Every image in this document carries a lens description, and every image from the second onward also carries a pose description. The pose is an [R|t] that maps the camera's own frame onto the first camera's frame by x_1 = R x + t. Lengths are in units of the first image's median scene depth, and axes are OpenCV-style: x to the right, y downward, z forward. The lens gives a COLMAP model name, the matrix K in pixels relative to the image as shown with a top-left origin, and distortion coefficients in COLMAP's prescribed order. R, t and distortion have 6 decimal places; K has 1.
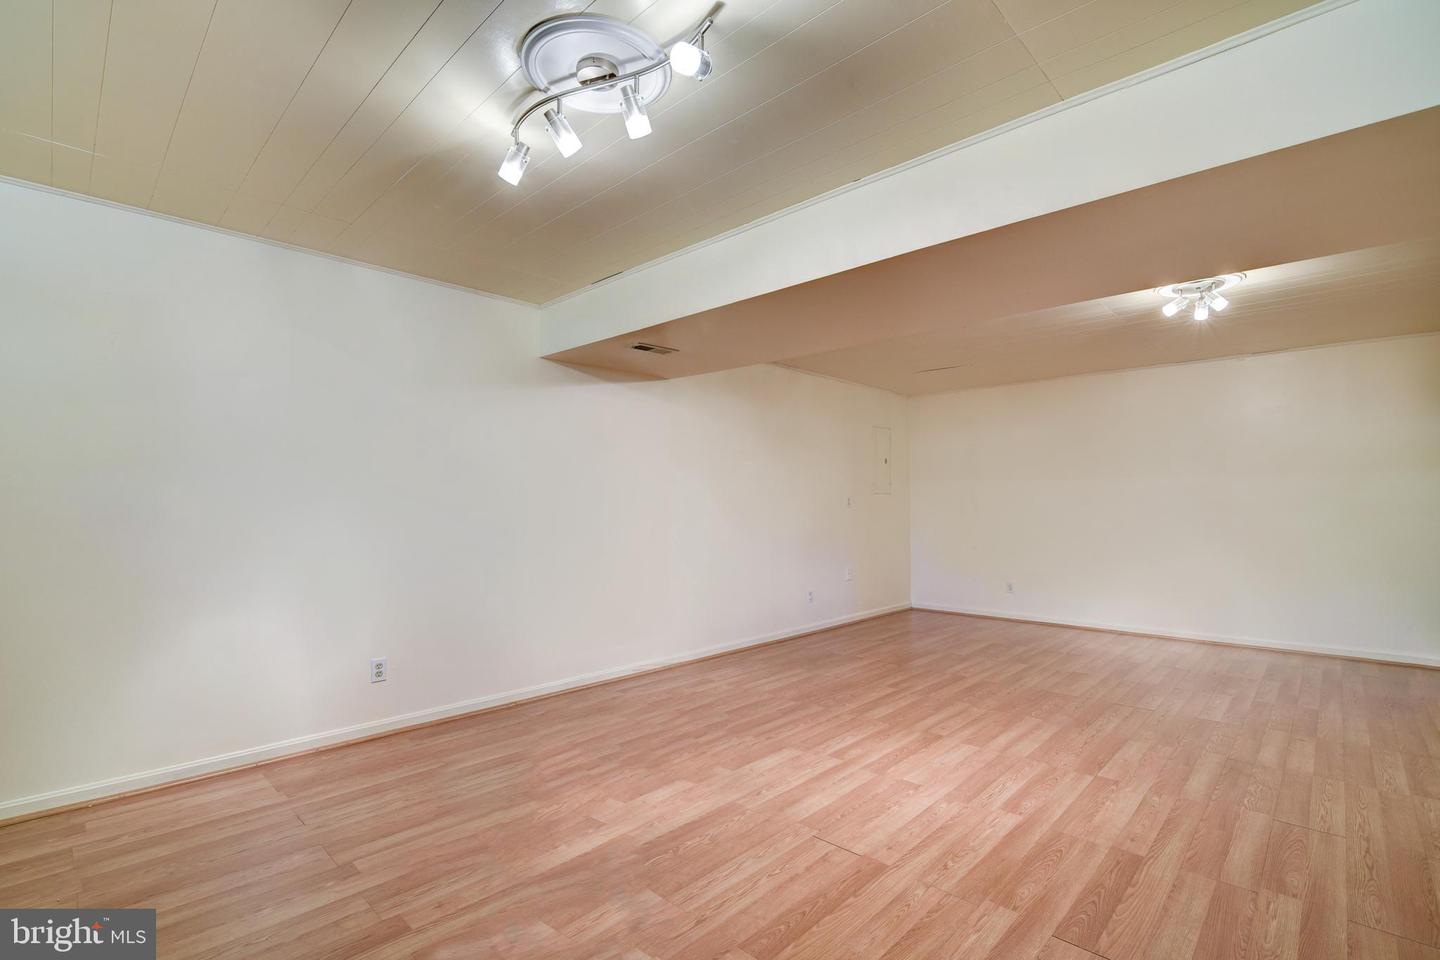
lens RADIAL K [[658.1, 0, 719.0], [0, 658.1, 486.1], [0, 0, 1]] dist [-0.021513, 0.000623]
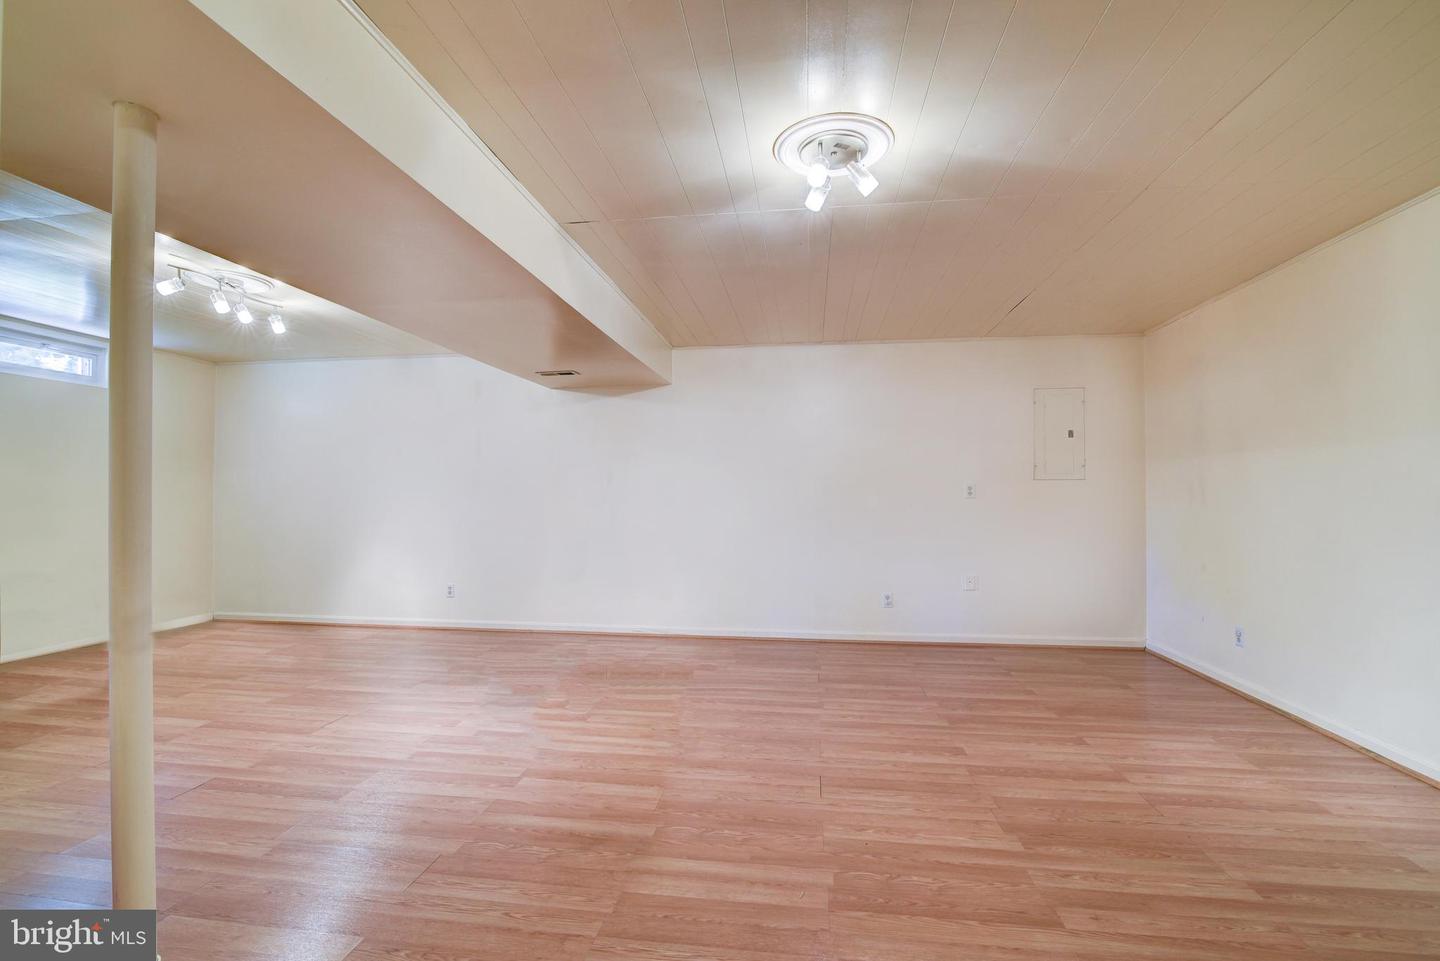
lens RADIAL K [[666.4, 0, 727.9], [0, 666.4, 487.4], [0, 0, 1]] dist [-0.016224, 0.000723]
pose [[0.579187, -0.007857, -0.815157, 1.331957], [0.022051, 0.999739, 0.006032, 0.016103], [0.814896, -0.021469, 0.579209, 0.591086]]
